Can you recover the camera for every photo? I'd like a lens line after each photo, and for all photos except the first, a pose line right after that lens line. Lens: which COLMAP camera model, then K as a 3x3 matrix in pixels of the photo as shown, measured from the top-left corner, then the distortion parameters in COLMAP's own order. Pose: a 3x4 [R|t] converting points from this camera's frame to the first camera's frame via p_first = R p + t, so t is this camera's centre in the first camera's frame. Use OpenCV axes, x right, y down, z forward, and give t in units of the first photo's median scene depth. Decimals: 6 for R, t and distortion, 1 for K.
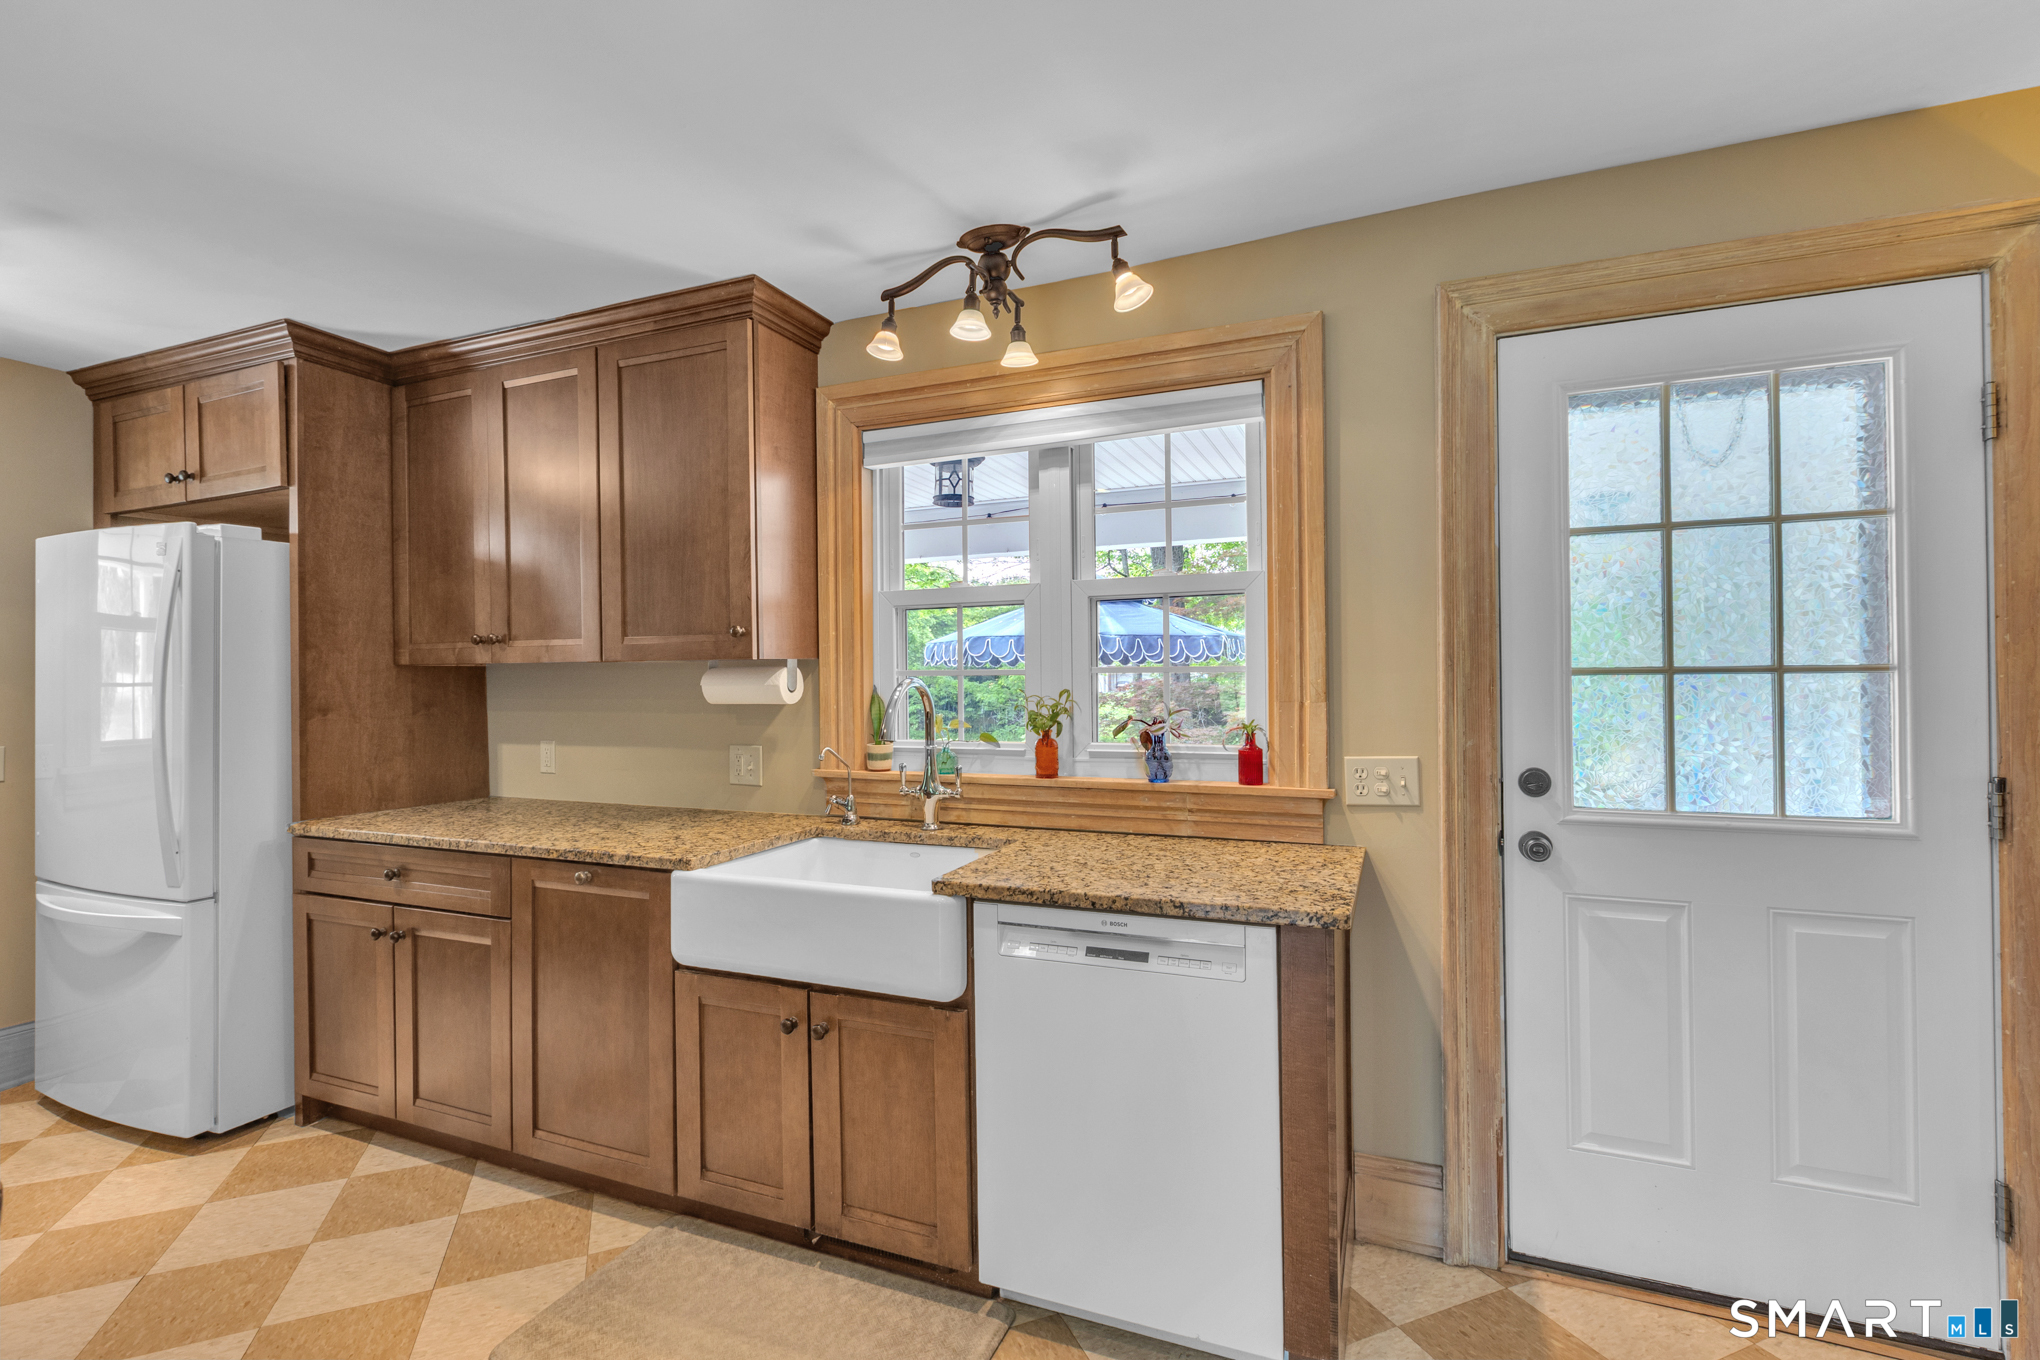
lens RADIAL K [[929.9, 0, 1003.8], [0, 929.9, 676.6], [0, 0, 1]] dist [0.004841, 0.000499]
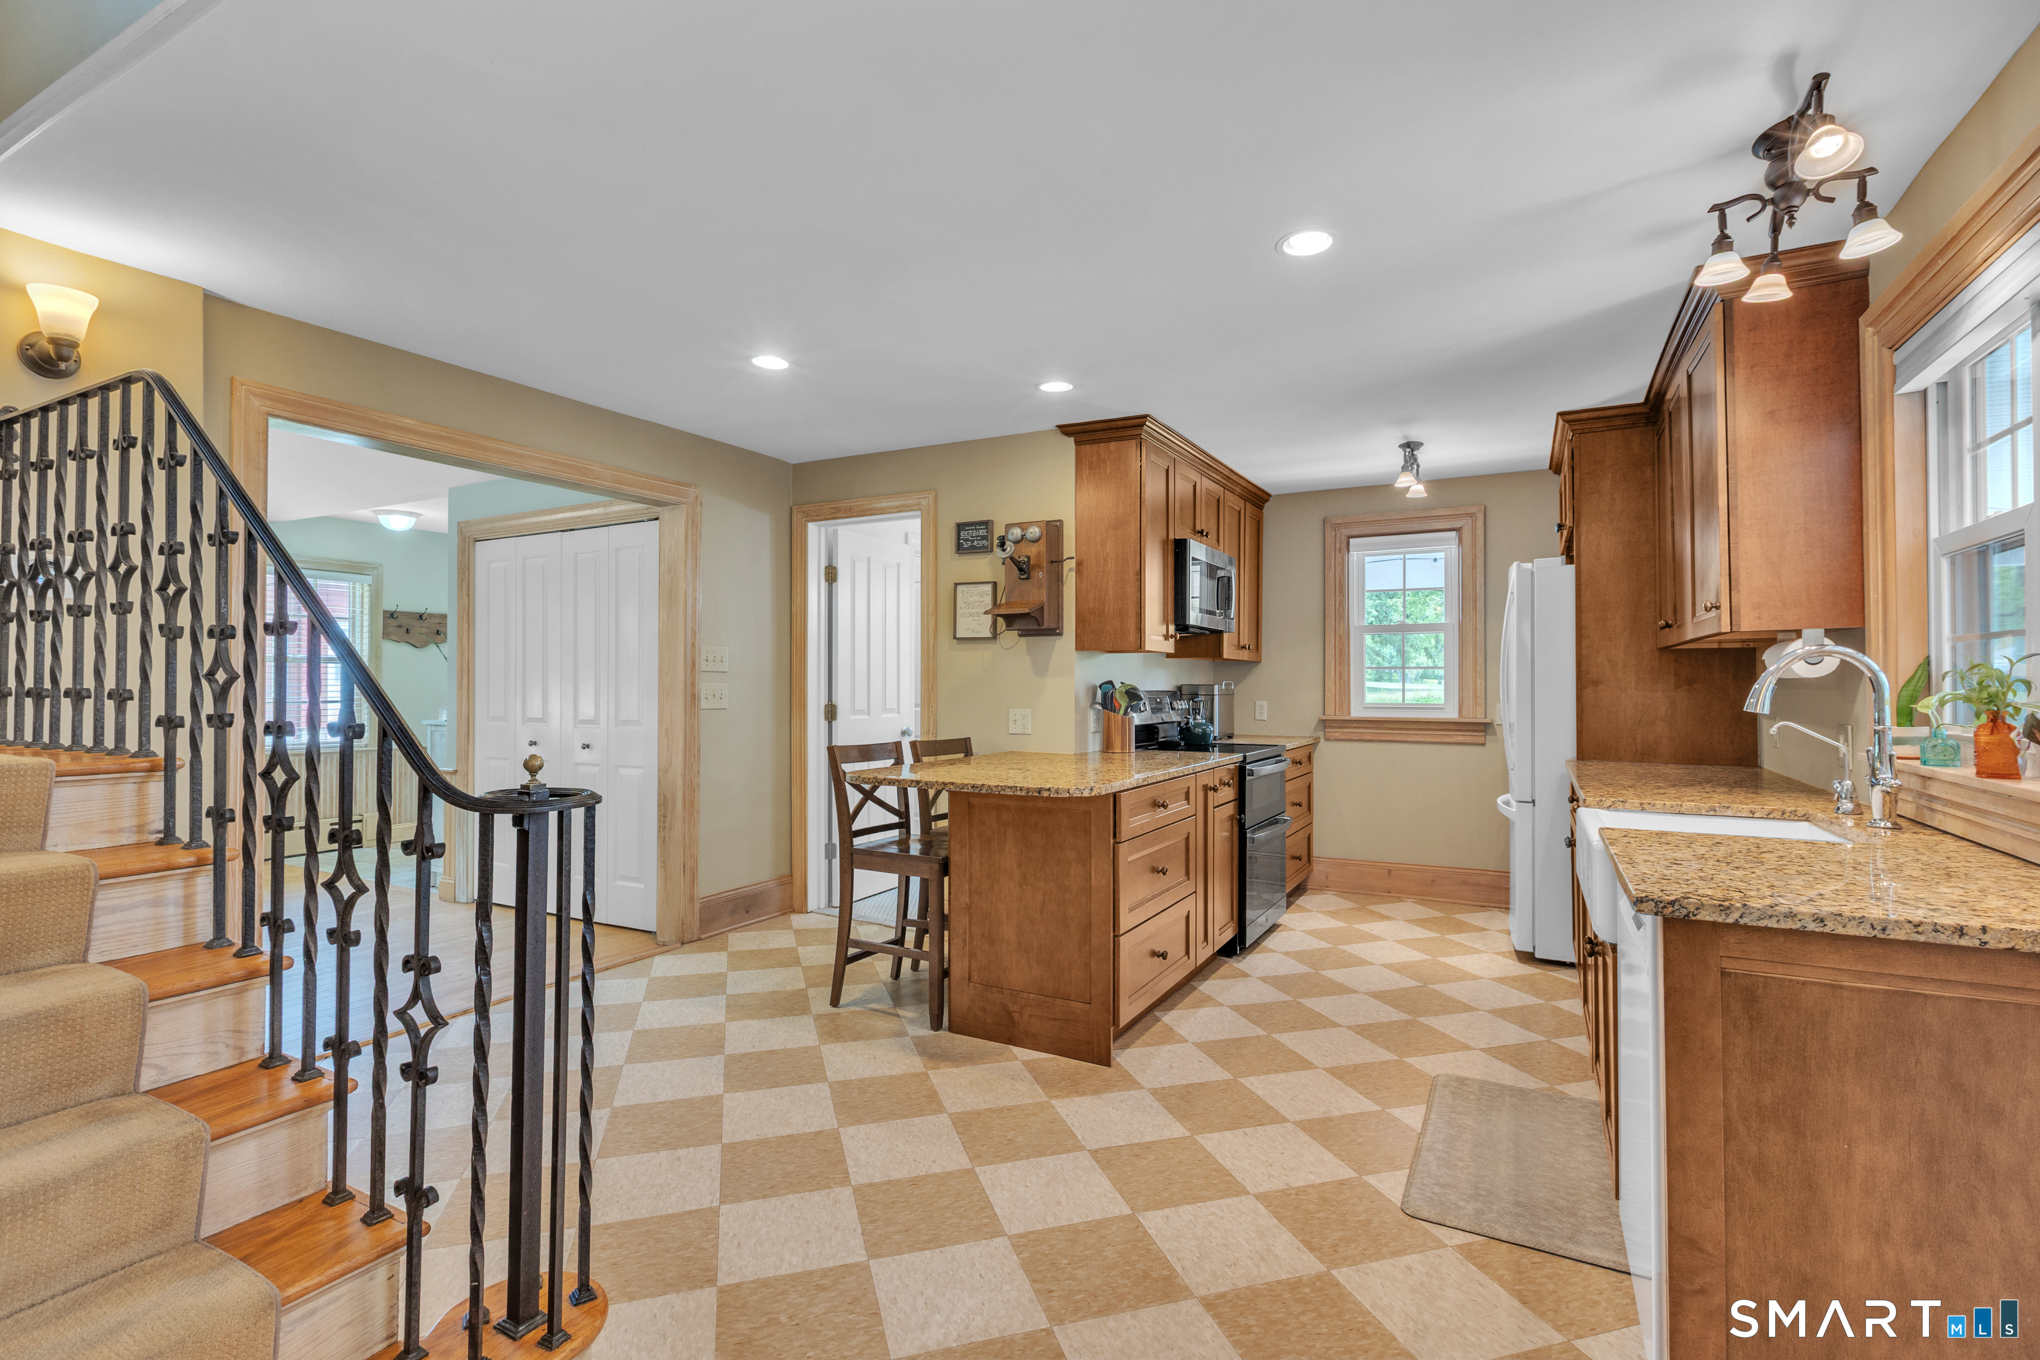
lens RADIAL K [[929.9, 0, 1006.4], [0, 929.9, 682.8], [0, 0, 1]] dist [0.004841, 0.000499]
pose [[-0.099859, 0.006101, -0.994983, 0.778080], [0.004671, 0.999973, 0.005662, 0.025940], [0.994991, -0.004082, -0.099885, 0.291878]]
